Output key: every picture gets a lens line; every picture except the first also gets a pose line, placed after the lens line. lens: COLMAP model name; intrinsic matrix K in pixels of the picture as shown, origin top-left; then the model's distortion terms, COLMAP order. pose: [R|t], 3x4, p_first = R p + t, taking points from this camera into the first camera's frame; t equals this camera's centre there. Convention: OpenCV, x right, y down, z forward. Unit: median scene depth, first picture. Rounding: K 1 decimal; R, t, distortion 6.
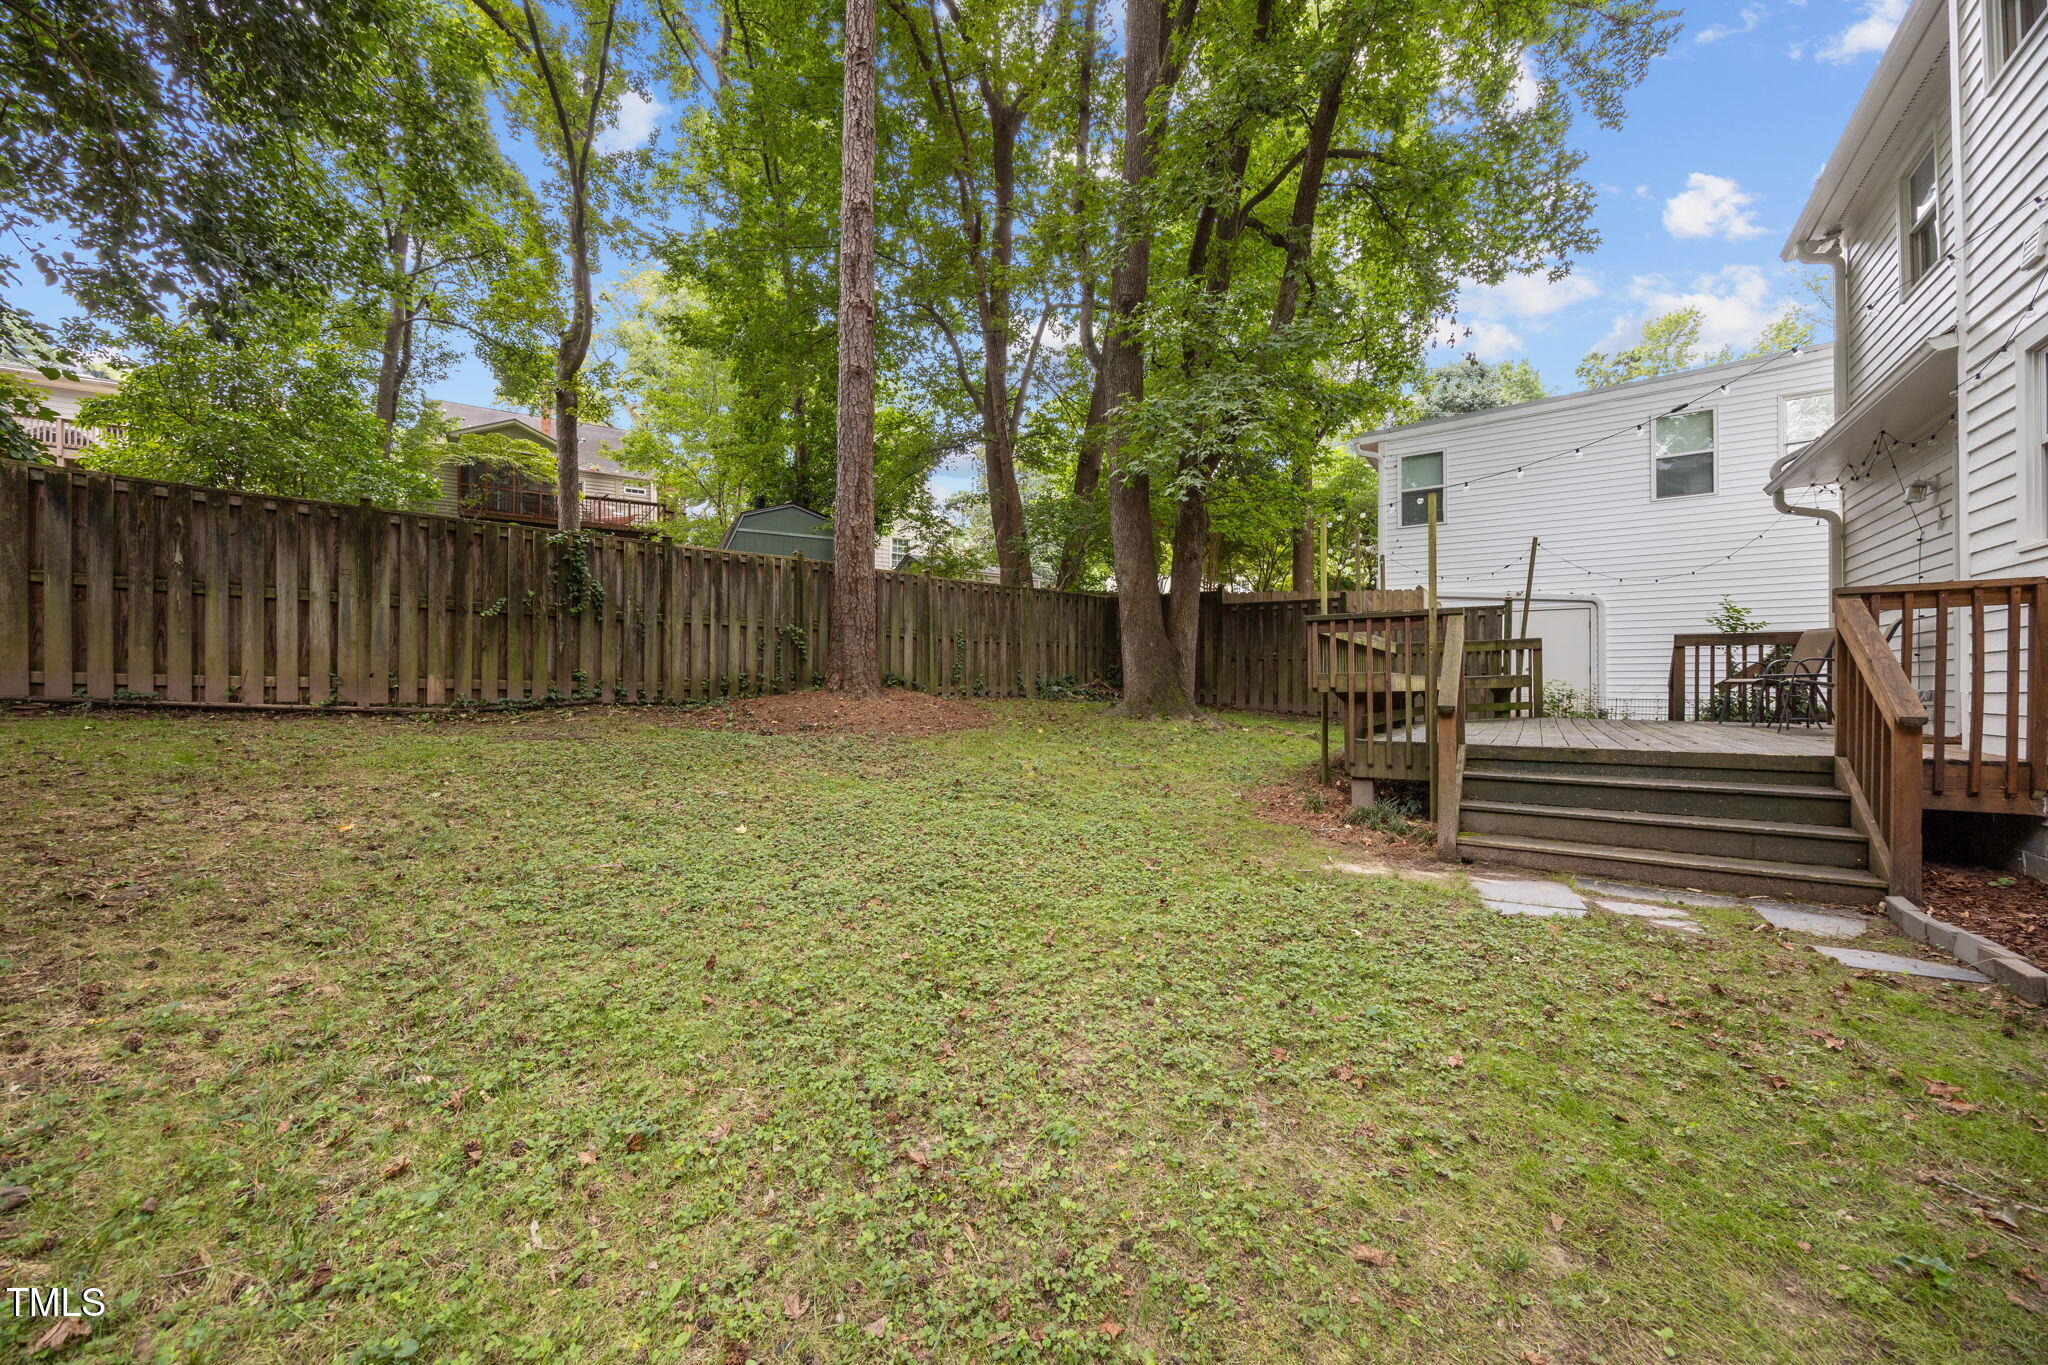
lens RADIAL K [[794.8, 0, 1024.9], [0, 794.8, 685.1], [0, 0, 1]] dist [-0.002277, -0.000007]
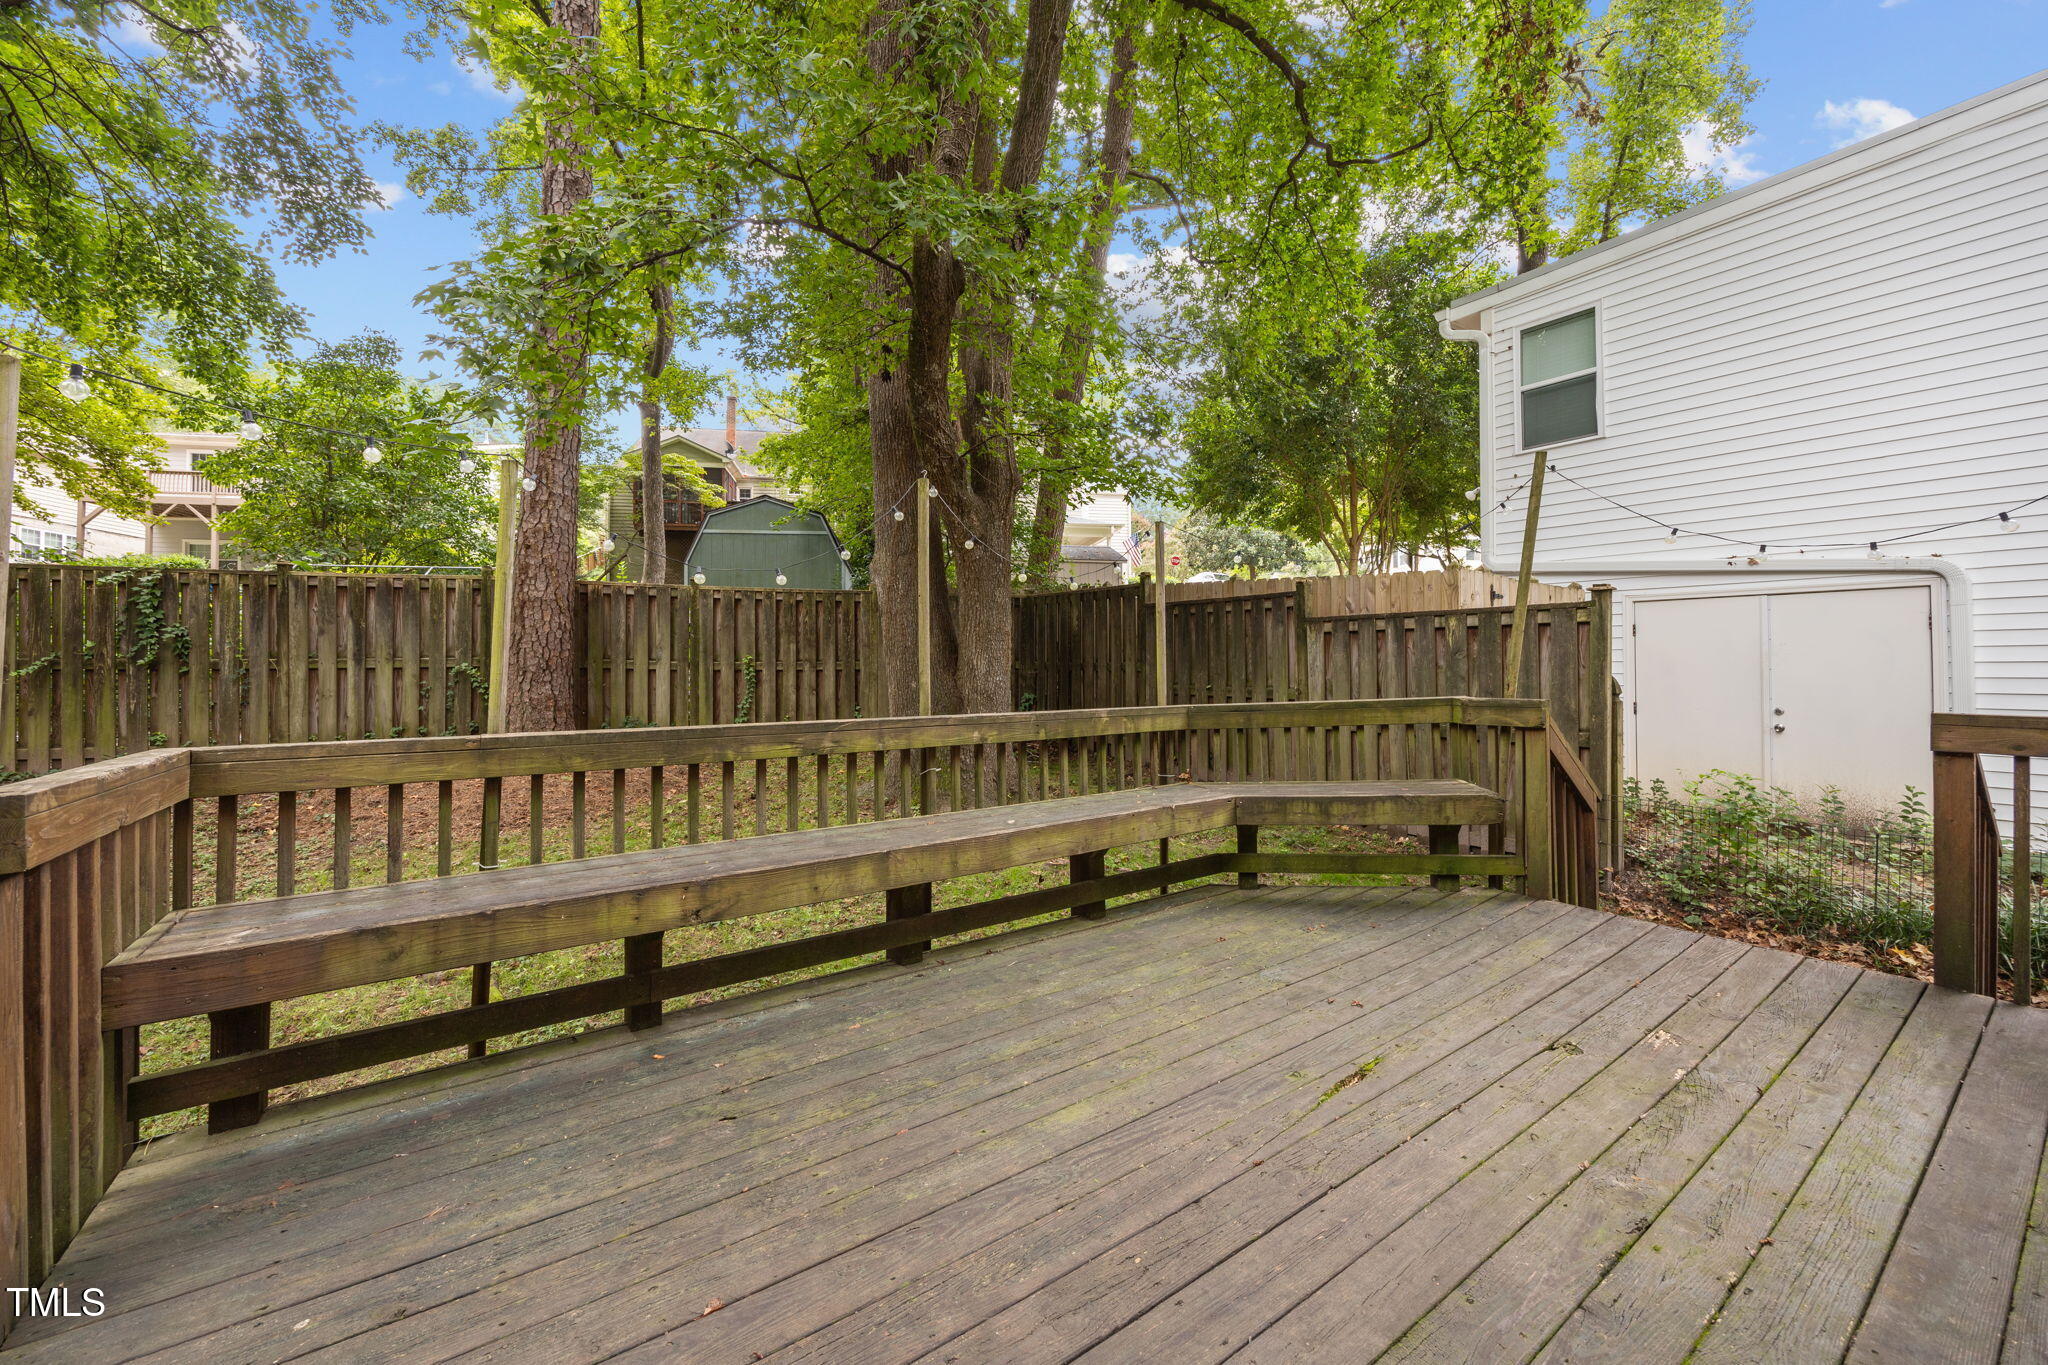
lens RADIAL K [[794.8, 0, 1006.3], [0, 794.8, 667.8], [0, 0, 1]] dist [-0.002277, -0.000007]
pose [[0.928167, -0.006966, -0.372099, 0.437050], [0.007462, 0.999972, -0.000108, -0.060504], [0.372089, -0.002676, 0.928193, 0.424713]]
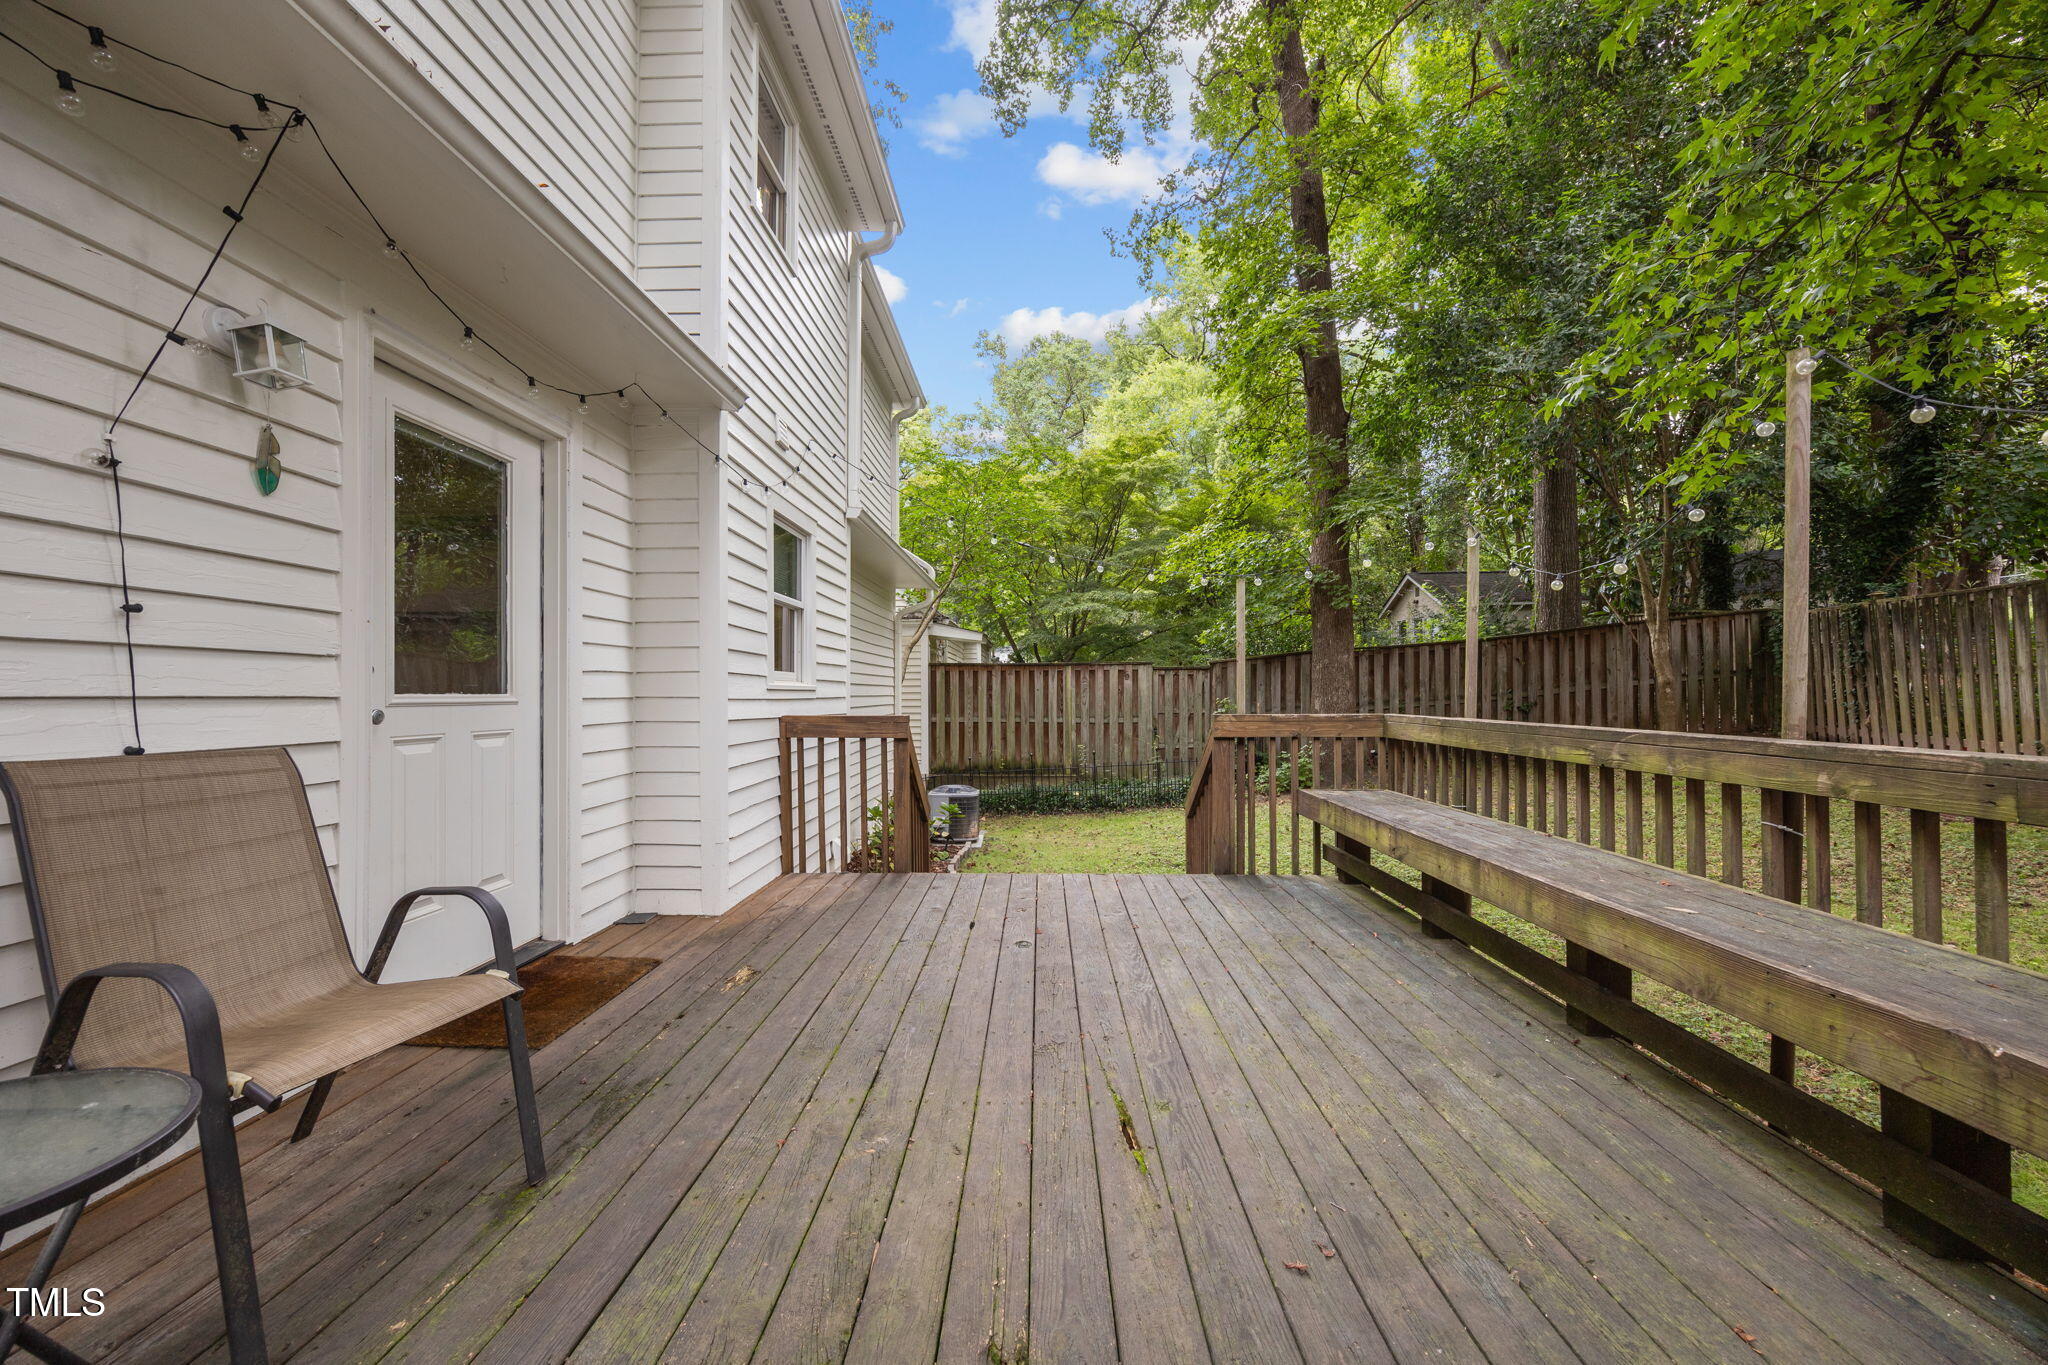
lens RADIAL K [[794.8, 0, 1015.9], [0, 794.8, 684.9], [0, 0, 1]] dist [-0.002277, -0.000007]
pose [[-0.856579, -0.002715, -0.516009, 0.763420], [0.003843, 0.999925, -0.011640, -0.041087], [0.516002, -0.011953, -0.856504, 1.406912]]
